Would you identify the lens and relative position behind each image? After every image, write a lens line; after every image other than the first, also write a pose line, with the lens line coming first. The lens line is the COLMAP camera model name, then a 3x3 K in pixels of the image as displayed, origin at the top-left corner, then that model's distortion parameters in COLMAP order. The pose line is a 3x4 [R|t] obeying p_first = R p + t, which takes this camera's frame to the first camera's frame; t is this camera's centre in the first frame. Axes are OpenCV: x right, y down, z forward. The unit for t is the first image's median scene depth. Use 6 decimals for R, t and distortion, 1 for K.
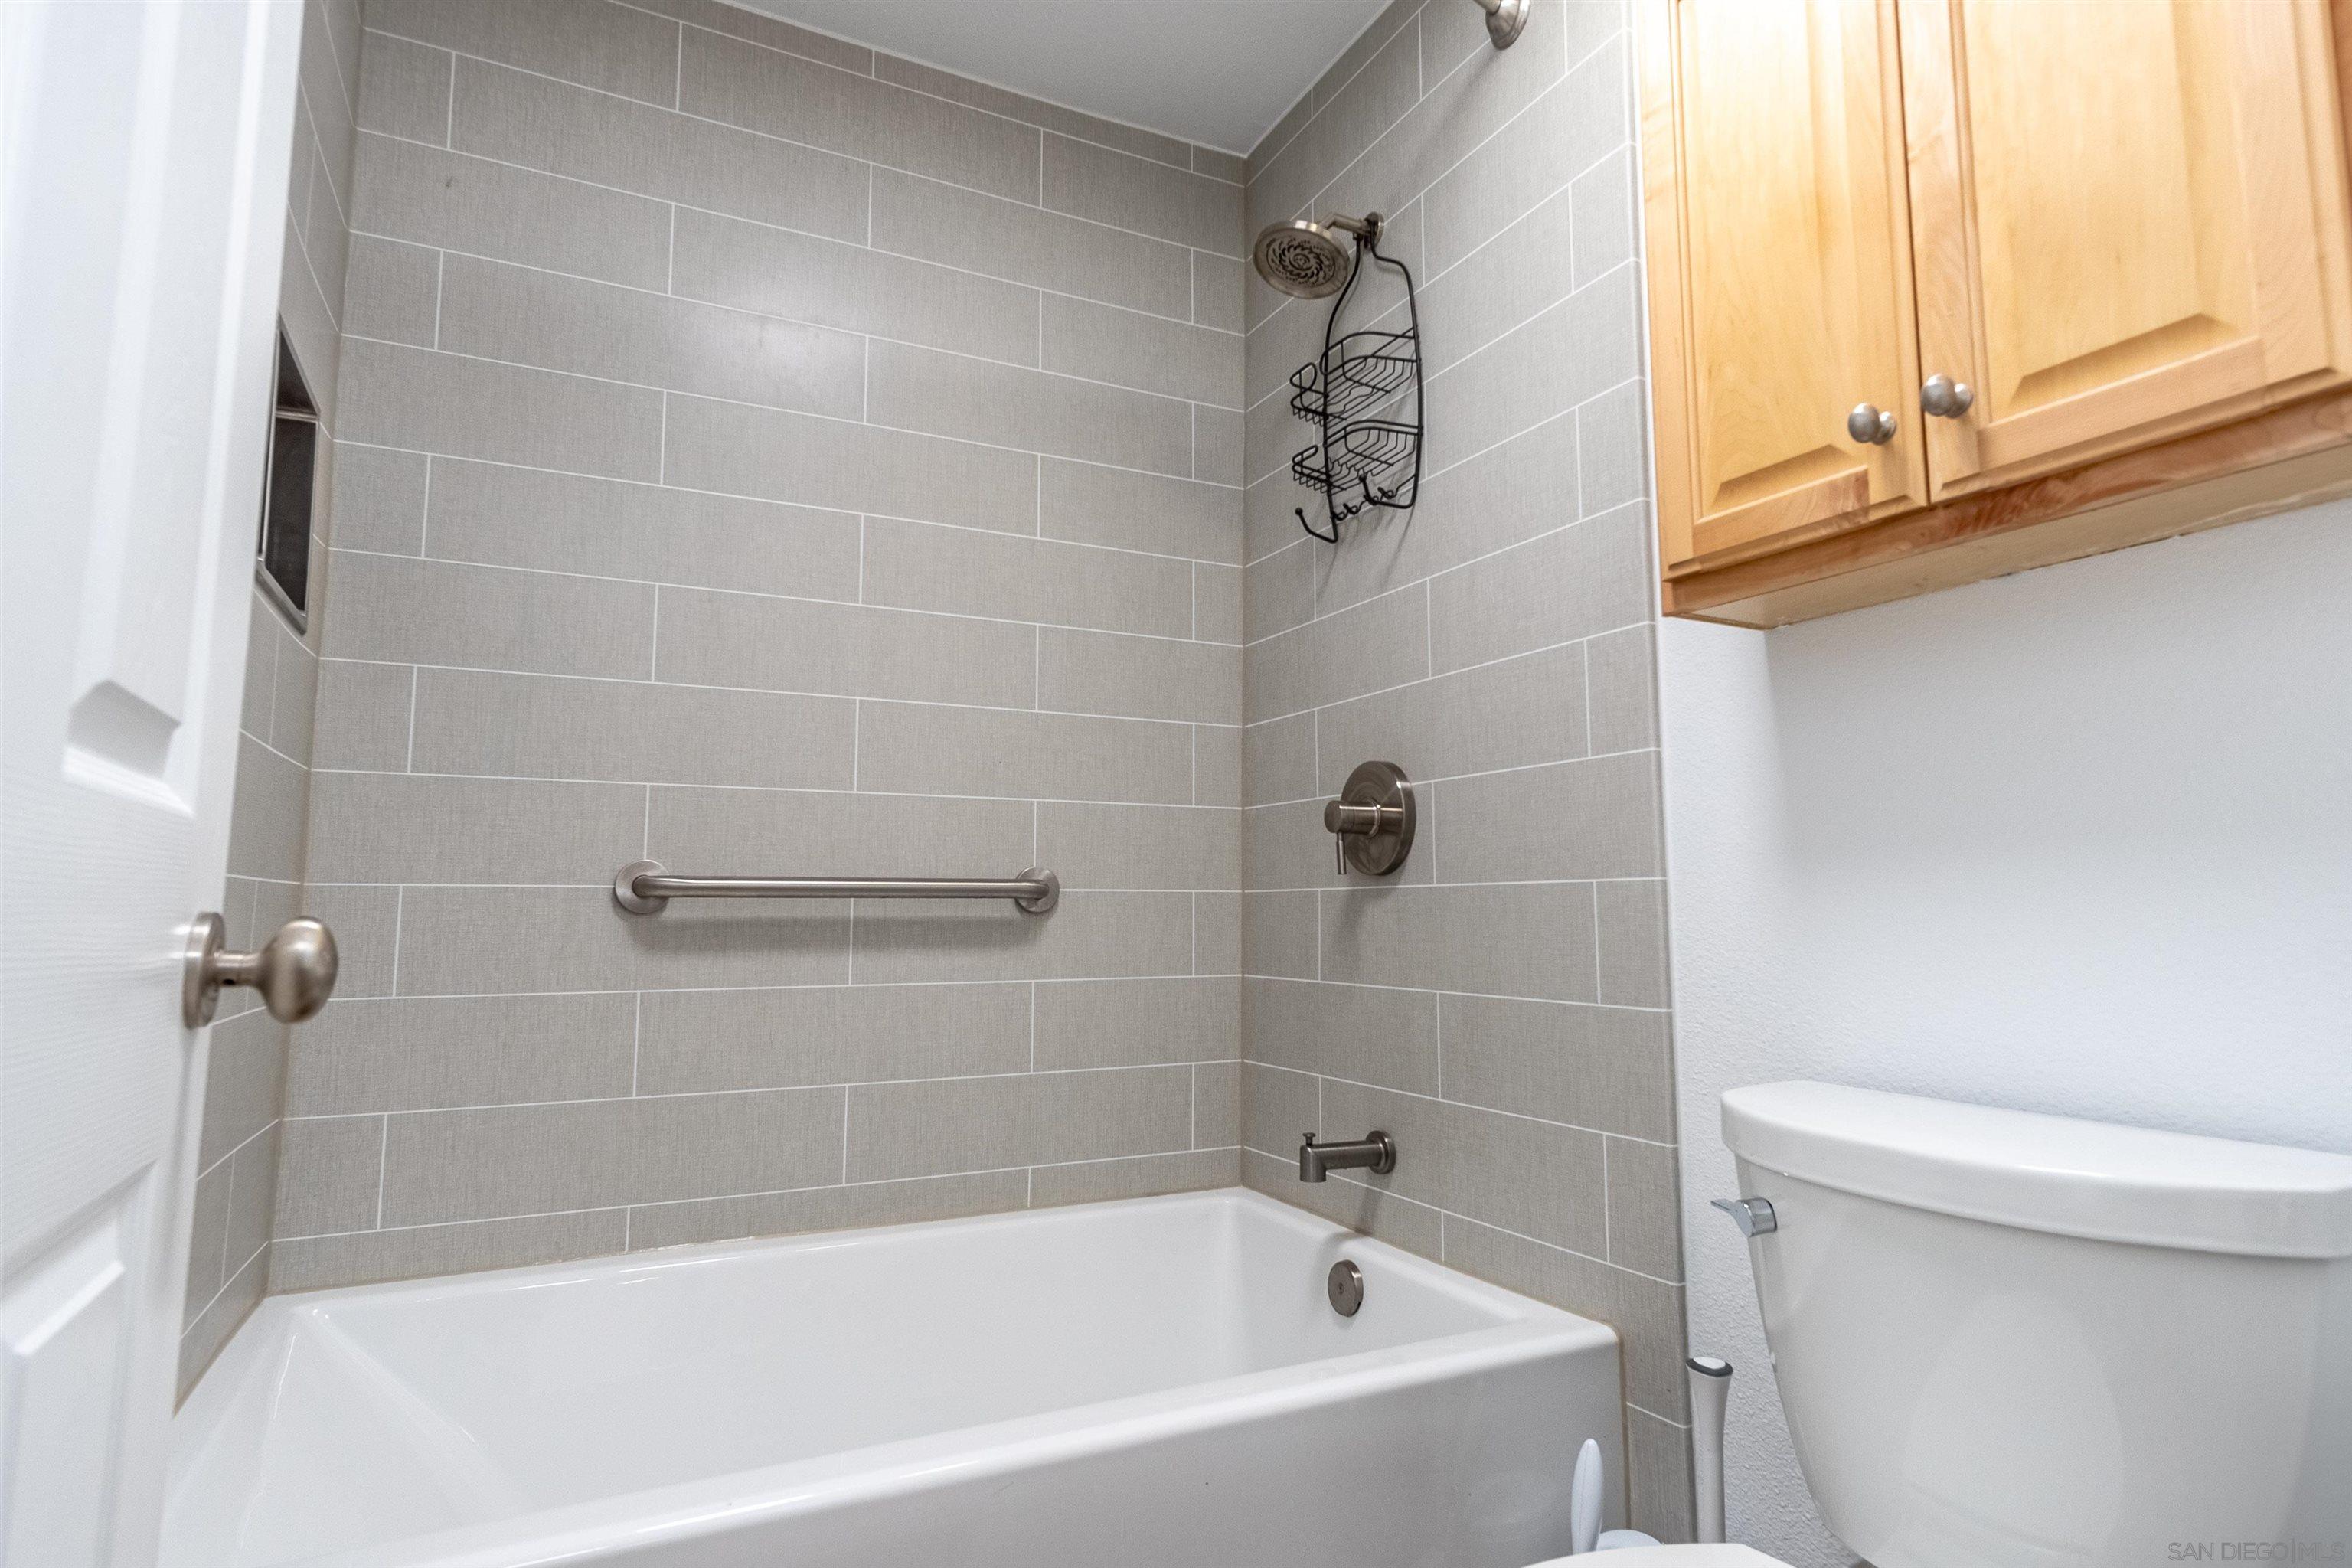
lens RADIAL K [[1308.4, 0, 1121.9], [0, 1308.4, 764.2], [0, 0, 1]] dist [0.005102, 0.000459]
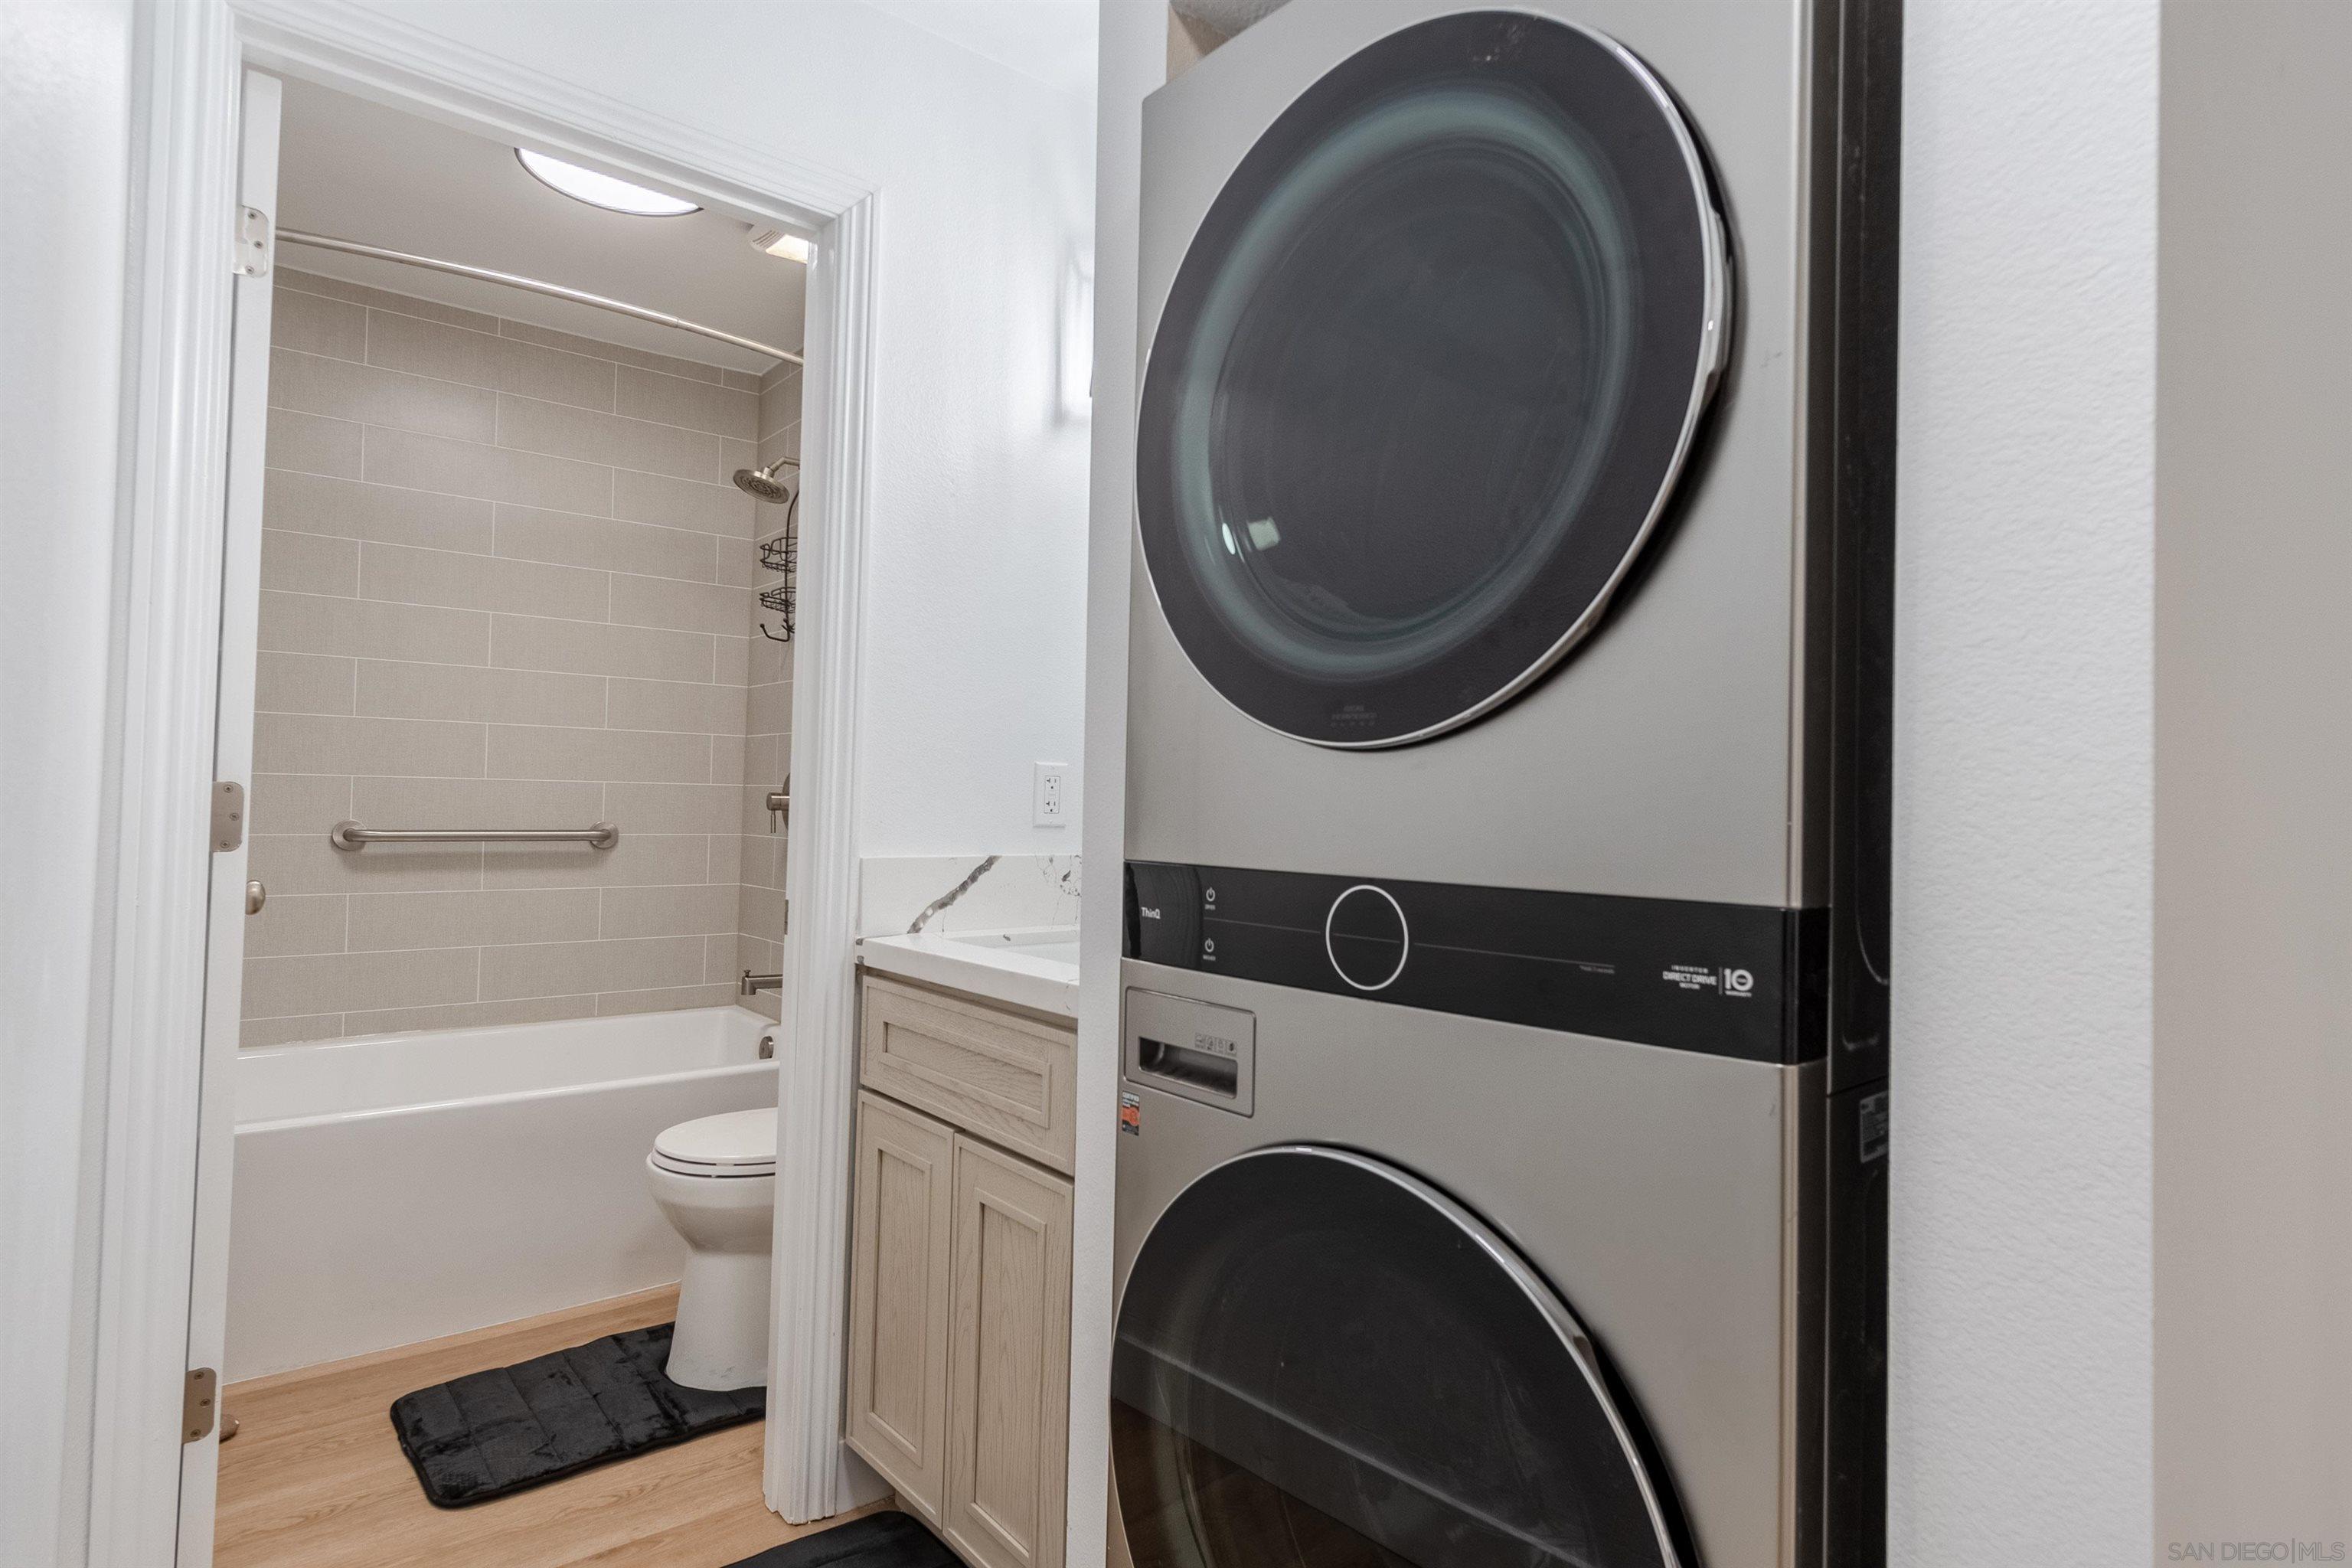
lens RADIAL K [[1308.4, 0, 1161.2], [0, 1308.4, 785.2], [0, 0, 1]] dist [0.005102, 0.000459]
pose [[0.972327, 0.024802, 0.232304, 0.268169], [-0.048215, 0.994246, 0.095658, -0.184391], [-0.228595, -0.104212, 0.967928, -0.897028]]
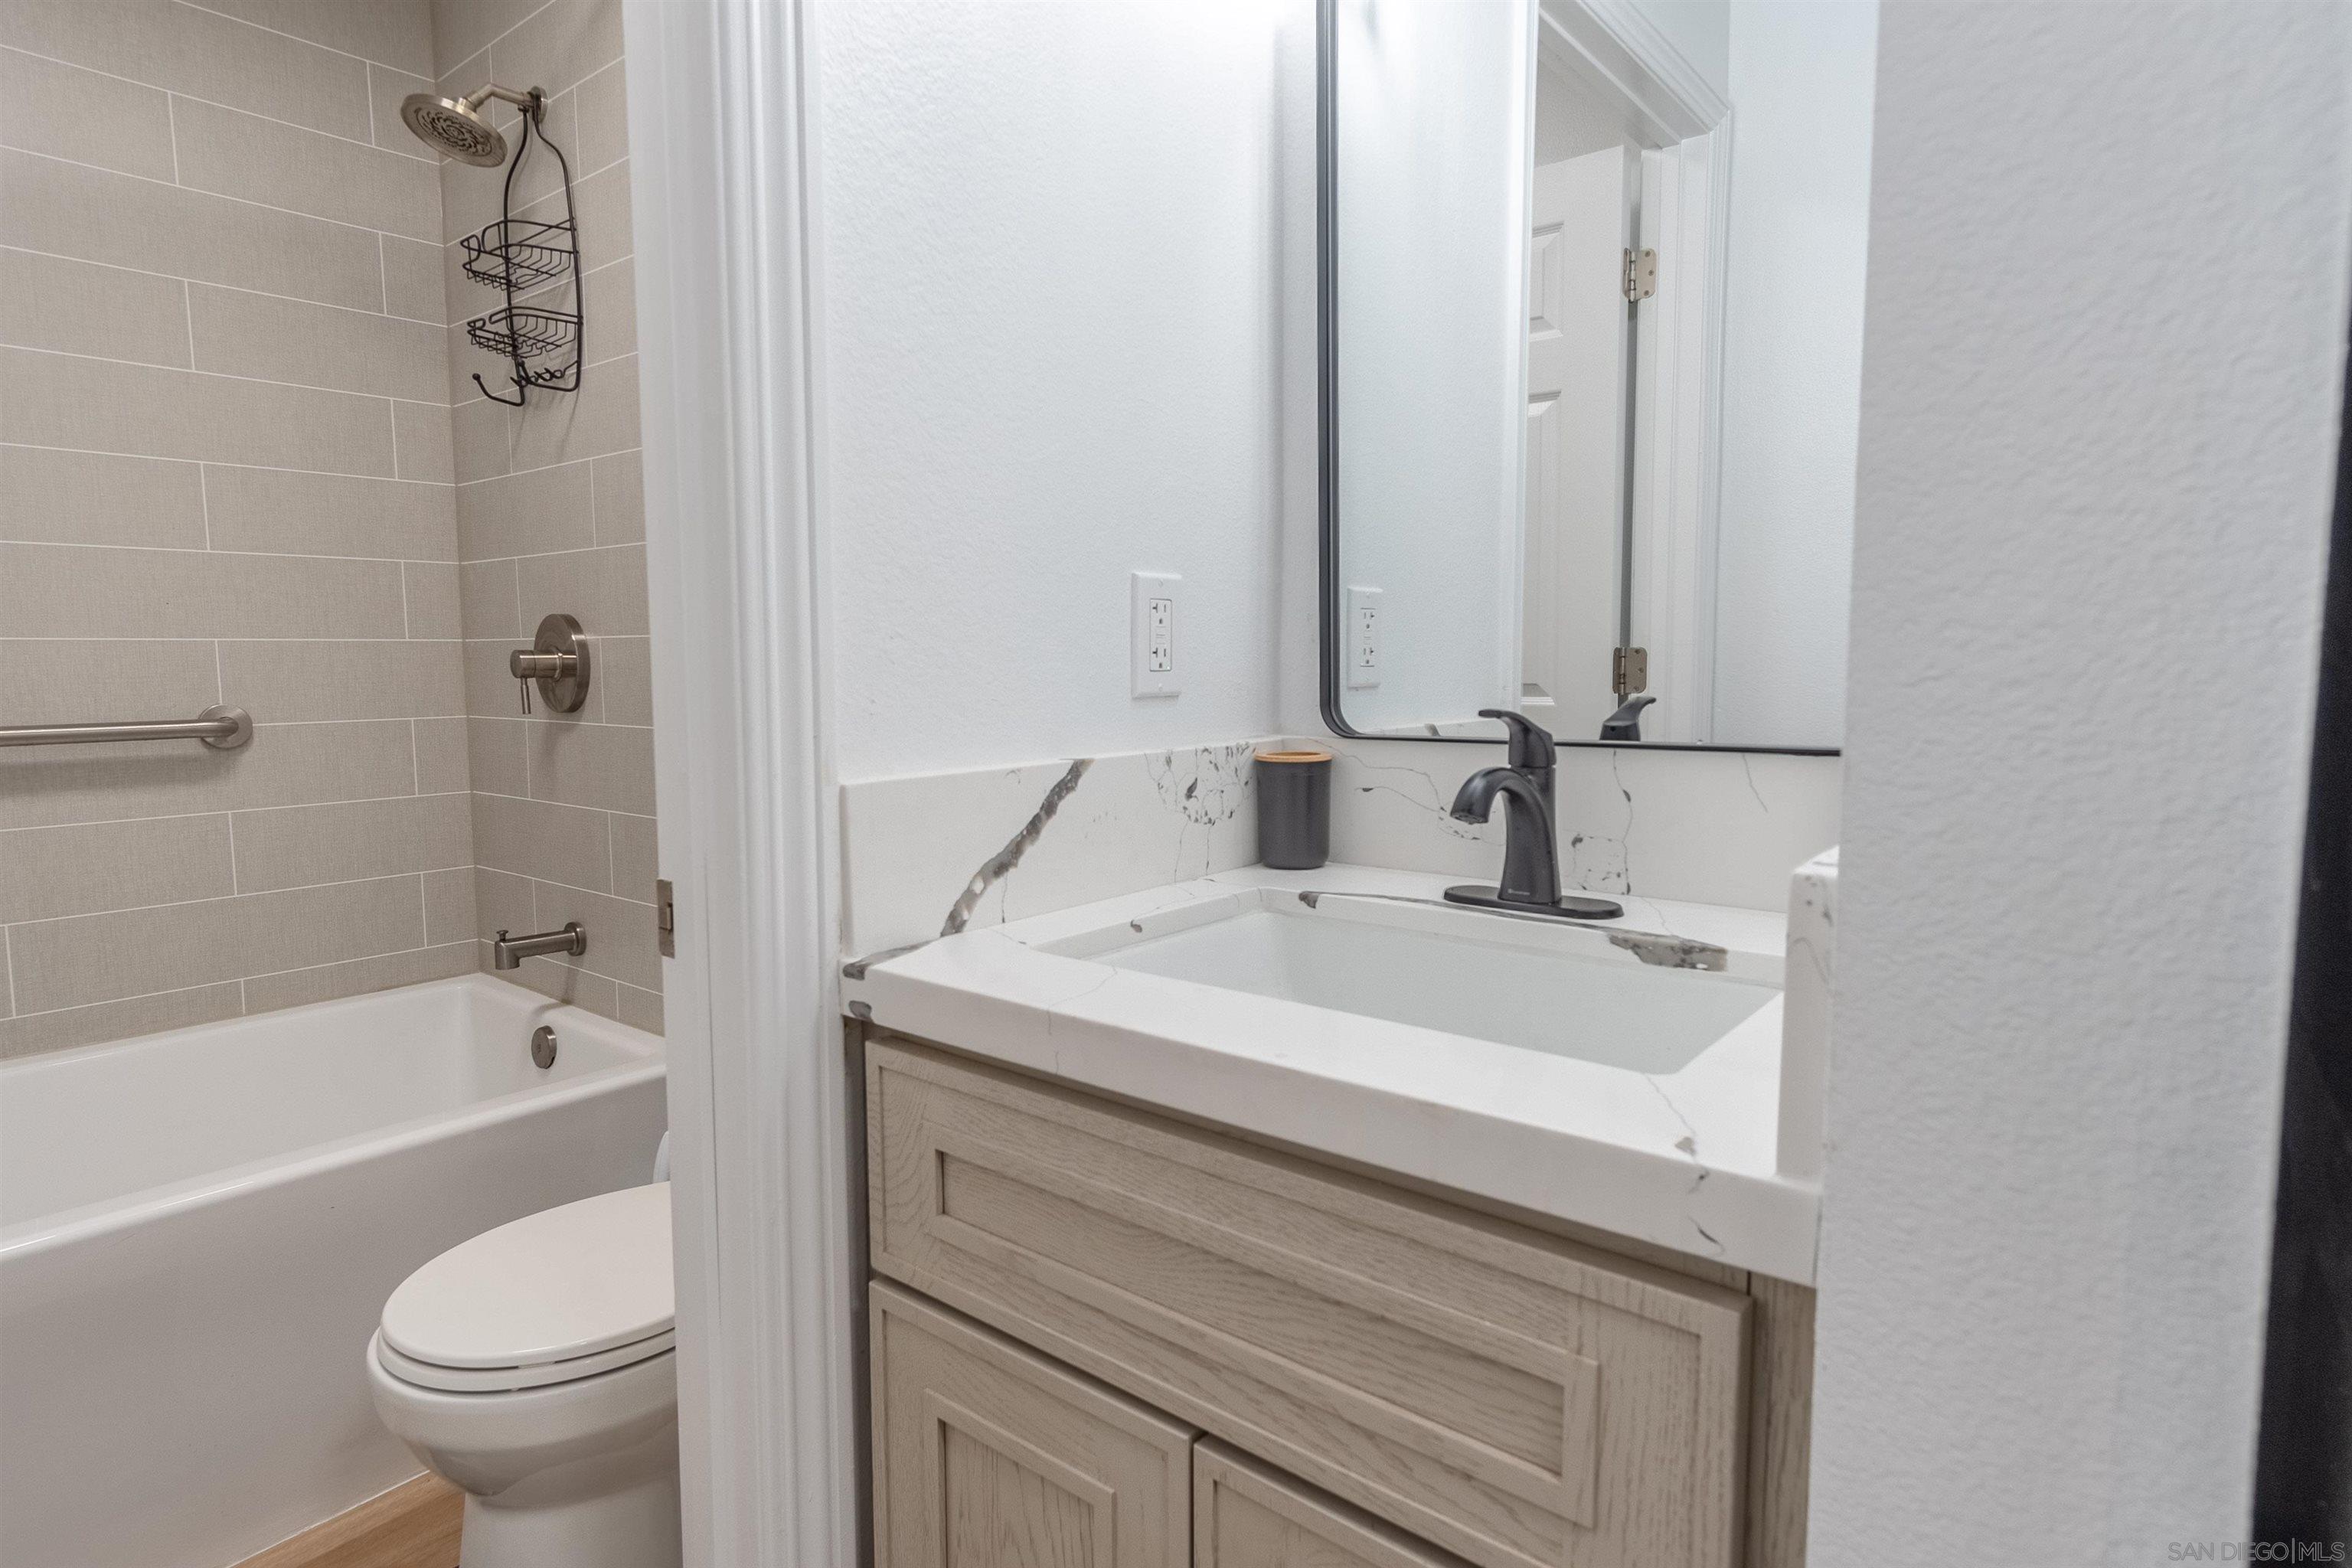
lens RADIAL K [[1308.4, 0, 1172.4], [0, 1308.4, 797.7], [0, 0, 1]] dist [0.005102, 0.000459]
pose [[0.902914, -0.050794, 0.426810, 0.184859], [-0.043706, 0.976996, 0.208729, -0.111152], [-0.427594, -0.207119, 0.879923, -0.285230]]
